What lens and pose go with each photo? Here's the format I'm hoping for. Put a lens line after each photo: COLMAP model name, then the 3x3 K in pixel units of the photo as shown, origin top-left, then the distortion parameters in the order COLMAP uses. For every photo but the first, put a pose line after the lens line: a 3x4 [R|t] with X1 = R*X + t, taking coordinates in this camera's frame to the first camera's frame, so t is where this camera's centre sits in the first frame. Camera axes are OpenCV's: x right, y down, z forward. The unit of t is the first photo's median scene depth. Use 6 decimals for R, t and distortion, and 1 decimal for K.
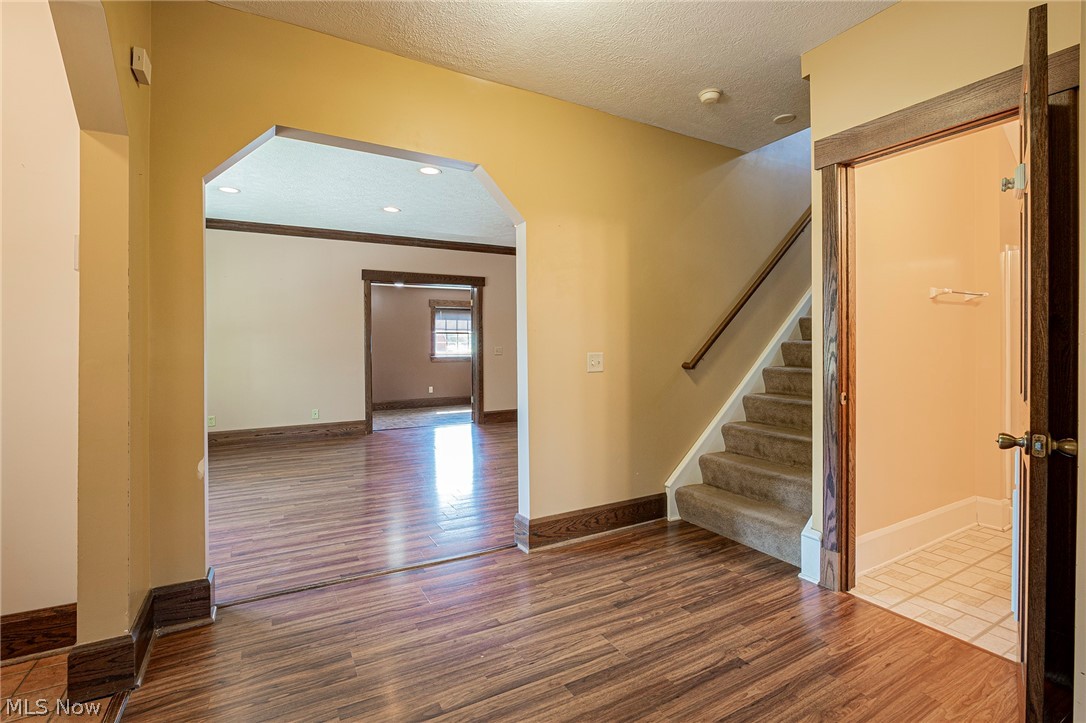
lens RADIAL K [[493.7, 0, 541.6], [0, 493.7, 352.9], [0, 0, 1]] dist [-0.021250, 0.000732]
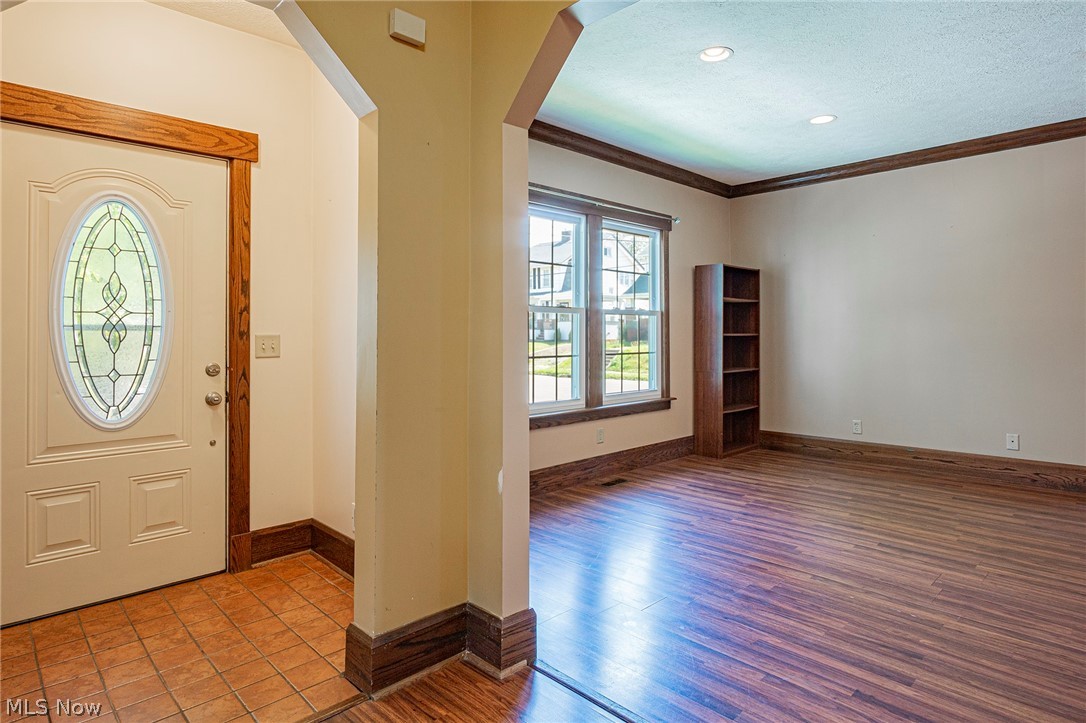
lens RADIAL K [[599.8, 0, 548.9], [0, 599.8, 337.1], [0, 0, 1]] dist [-0.005680, 0.000896]
pose [[0.265484, 0.007675, -0.964085, 0.078672], [-0.008117, 0.999951, 0.005725, -0.001924], [0.964081, 0.006306, 0.265533, 0.231811]]
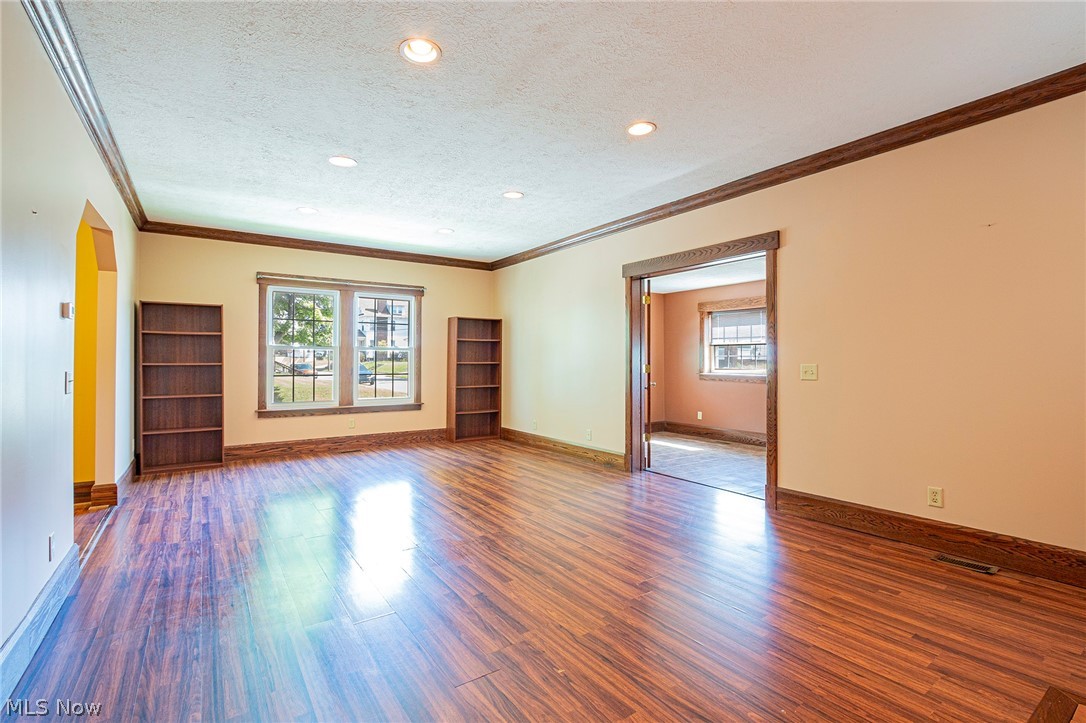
lens RADIAL K [[493.7, 0, 546.0], [0, 493.7, 361.0], [0, 0, 1]] dist [-0.021250, 0.000732]
pose [[0.108506, 0.007842, -0.994065, 0.387335], [-0.015241, 0.999864, 0.006224, -0.014771], [0.993979, 0.014476, 0.108611, 0.724604]]
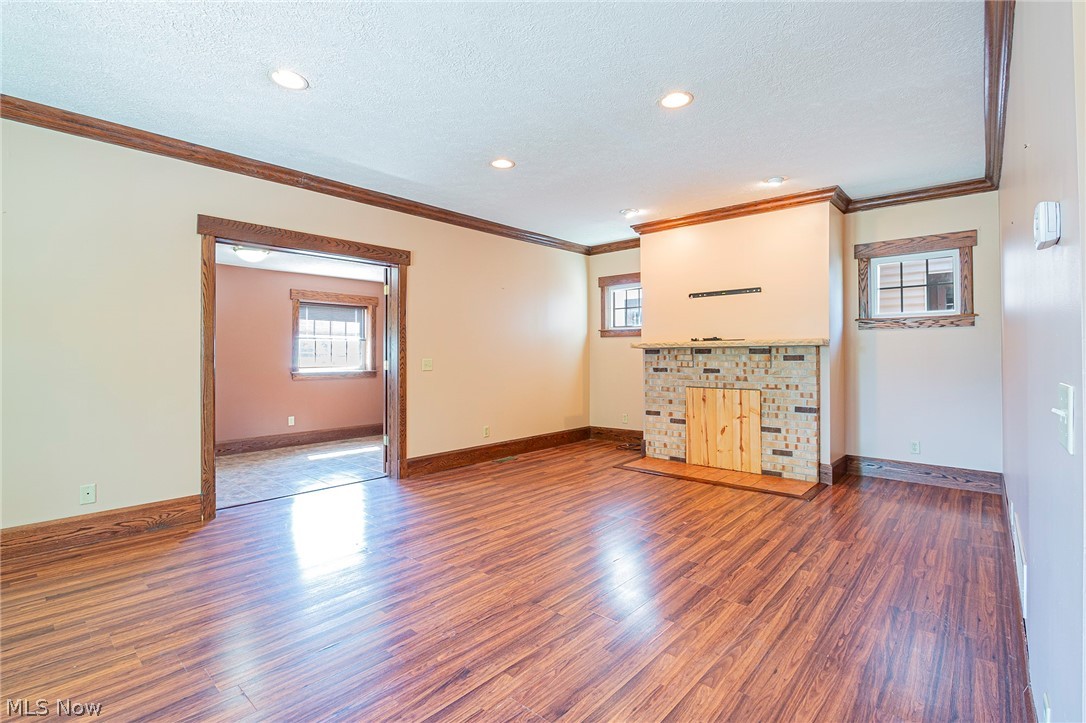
lens RADIAL K [[493.7, 0, 543.4], [0, 493.7, 355.2], [0, 0, 1]] dist [-0.021250, 0.000732]
pose [[0.945388, 0.005283, 0.325906, -0.165734], [0.000998, 0.999817, -0.019103, -0.004390], [-0.325947, 0.018384, 0.945209, 0.343928]]
